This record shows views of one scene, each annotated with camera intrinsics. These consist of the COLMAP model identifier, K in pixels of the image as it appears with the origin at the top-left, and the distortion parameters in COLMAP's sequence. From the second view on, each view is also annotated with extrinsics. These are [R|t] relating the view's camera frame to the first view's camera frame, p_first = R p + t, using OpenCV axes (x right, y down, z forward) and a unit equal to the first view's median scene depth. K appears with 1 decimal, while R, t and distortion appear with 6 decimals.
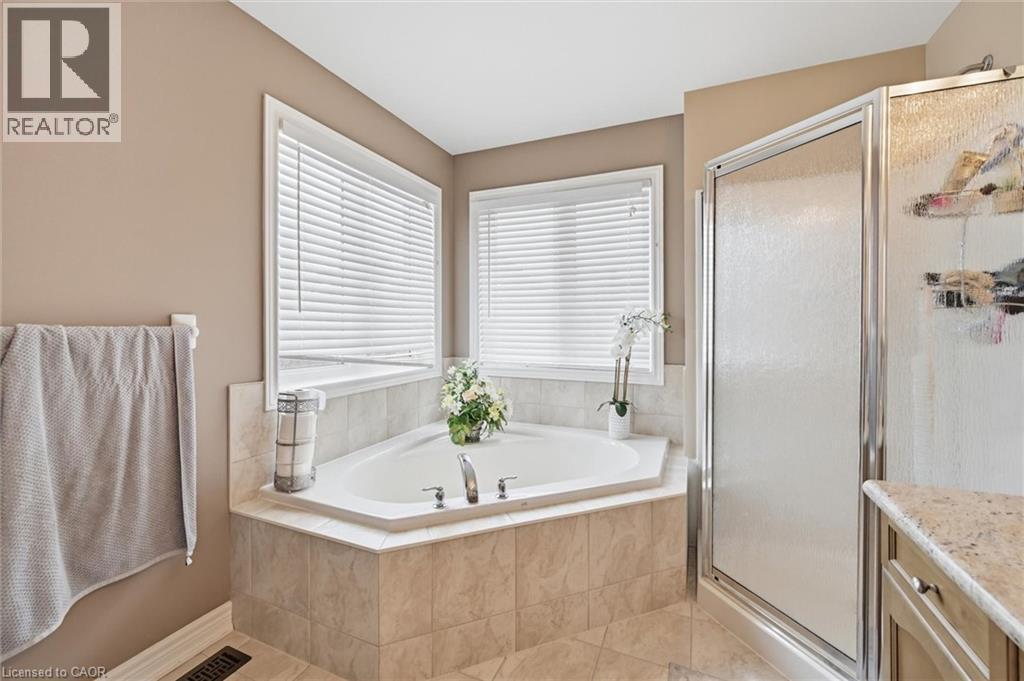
lens RADIAL K [[418.3, 0, 521.6], [0, 418.3, 323.9], [0, 0, 1]] dist [-0.000479, 0.000519]
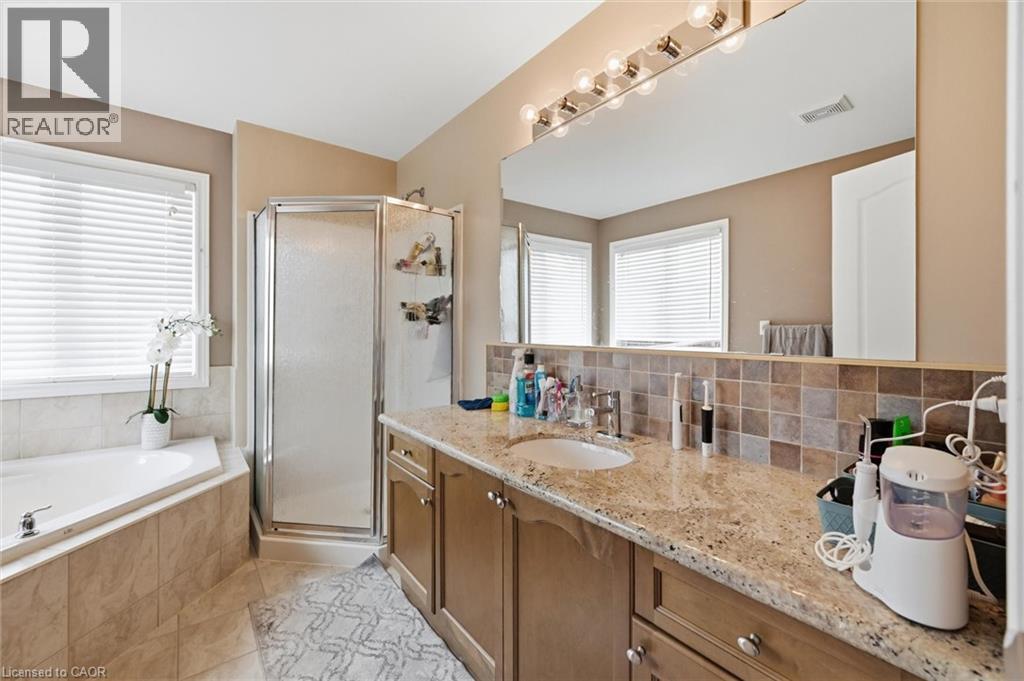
lens RADIAL K [[418.3, 0, 511.4], [0, 418.3, 331.8], [0, 0, 1]] dist [-0.000479, 0.000519]
pose [[0.484400, -0.004043, 0.874837, -0.292176], [-0.006555, 0.999944, 0.008250, -0.004807], [-0.874822, -0.009731, 0.484347, -0.229127]]
